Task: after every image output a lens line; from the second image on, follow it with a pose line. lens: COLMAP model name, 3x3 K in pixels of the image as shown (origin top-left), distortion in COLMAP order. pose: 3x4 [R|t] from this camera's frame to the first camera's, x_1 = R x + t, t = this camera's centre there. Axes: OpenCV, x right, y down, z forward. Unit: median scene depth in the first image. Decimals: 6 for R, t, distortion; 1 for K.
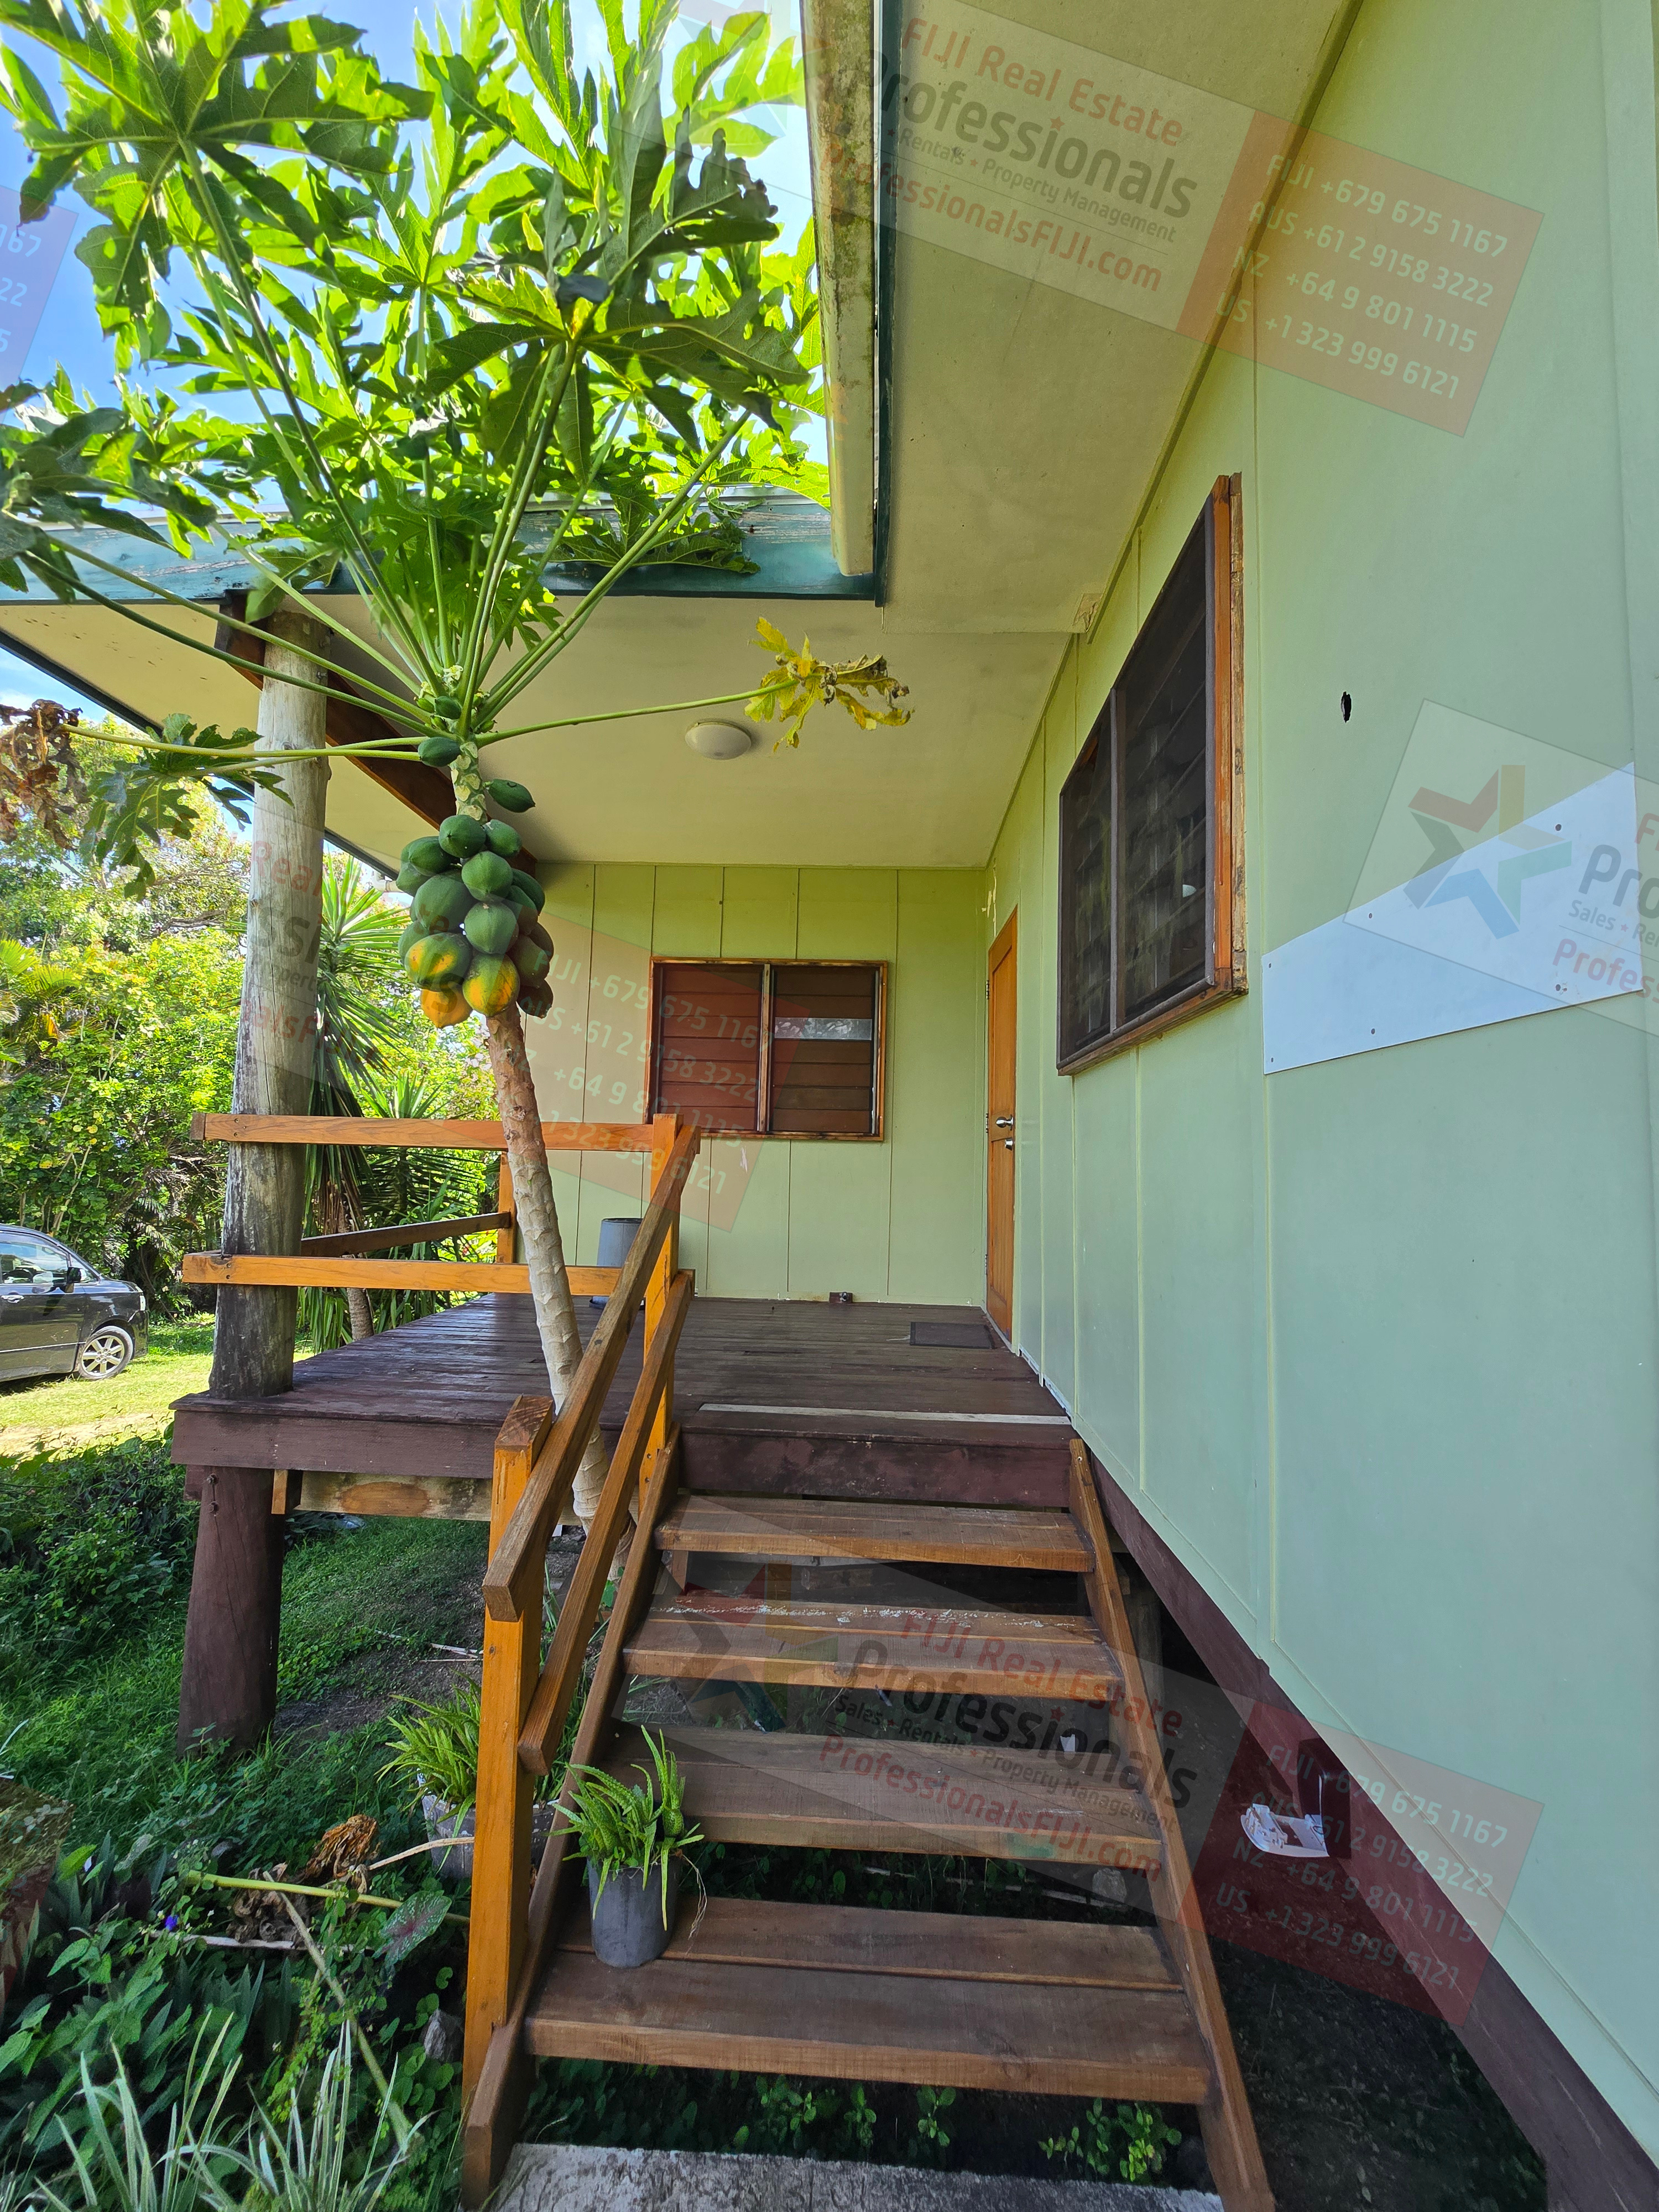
lens RADIAL K [[897.1, 0, 830.8], [0, 897.1, 1103.5], [0, 0, 1]] dist [-0.009317, 0.001955]
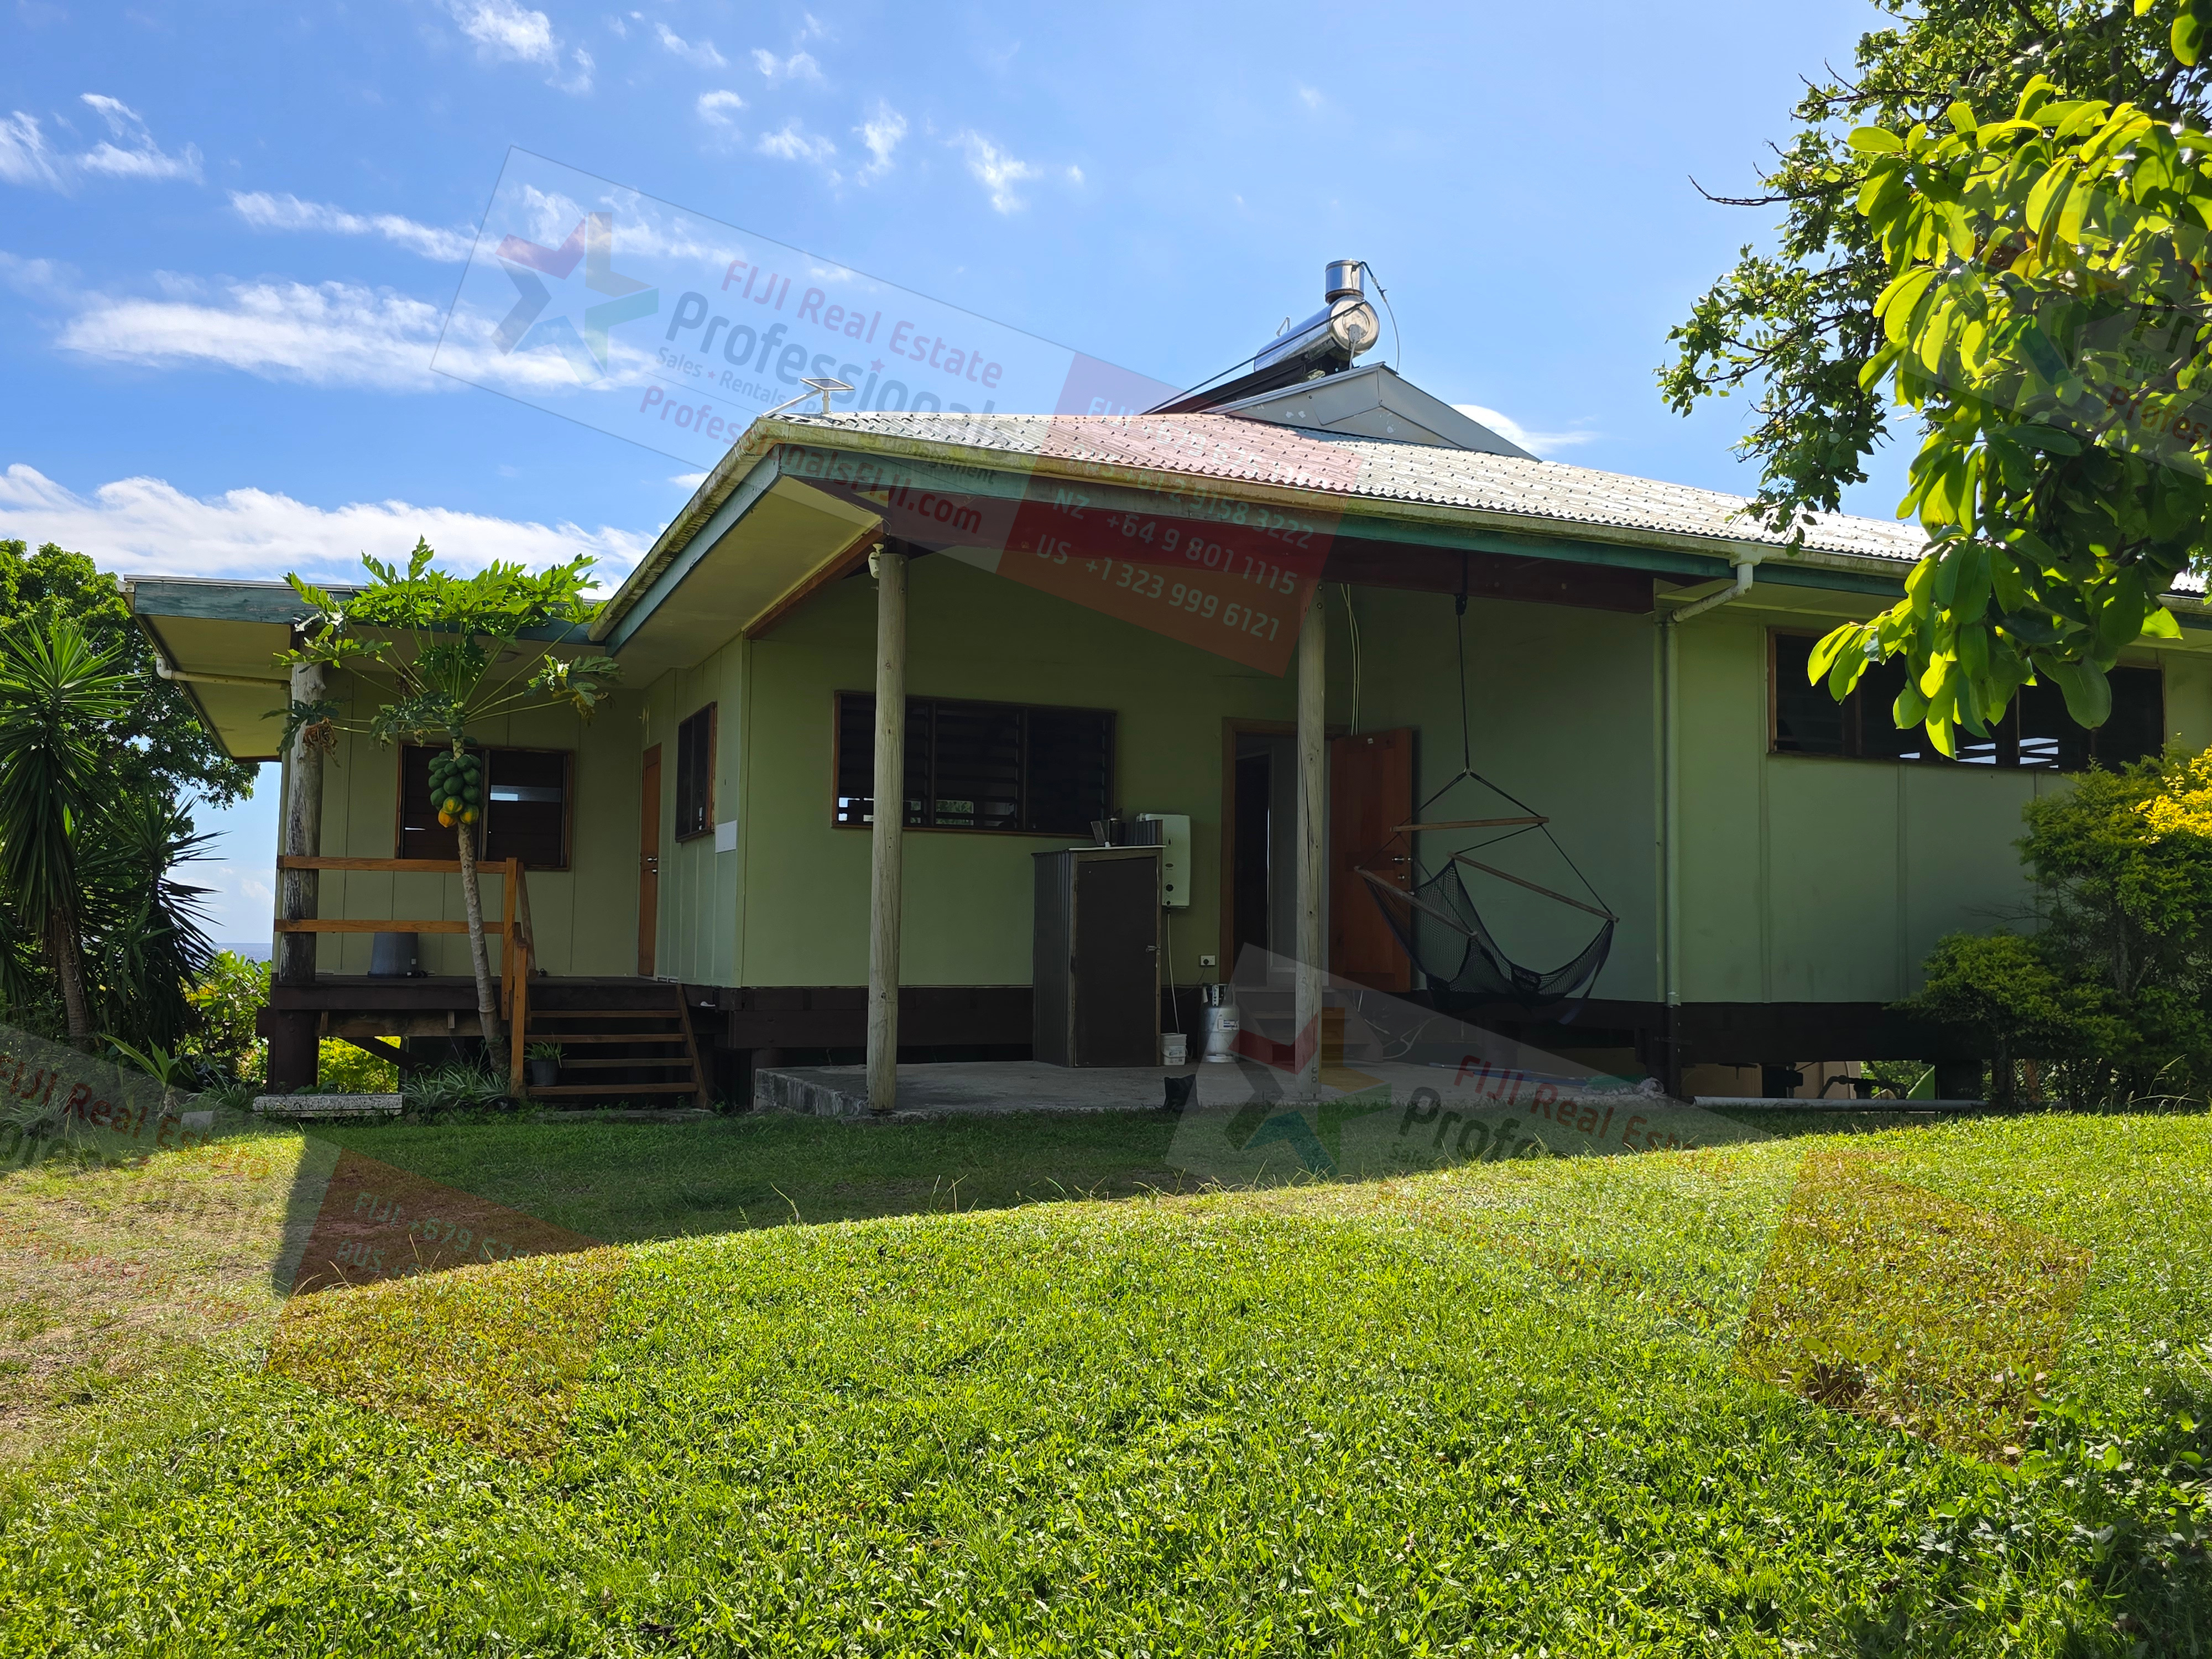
lens RADIAL K [[1822.6, 0, 1110.7], [0, 1822.6, 828.3], [0, 0, 1]] dist [0.003564, -0.006307]
pose [[0.904201, 0.023809, 0.426443, -0.496608], [-0.027997, 0.999602, 0.003553, -0.077263], [-0.426188, -0.015152, 0.904508, -2.510964]]
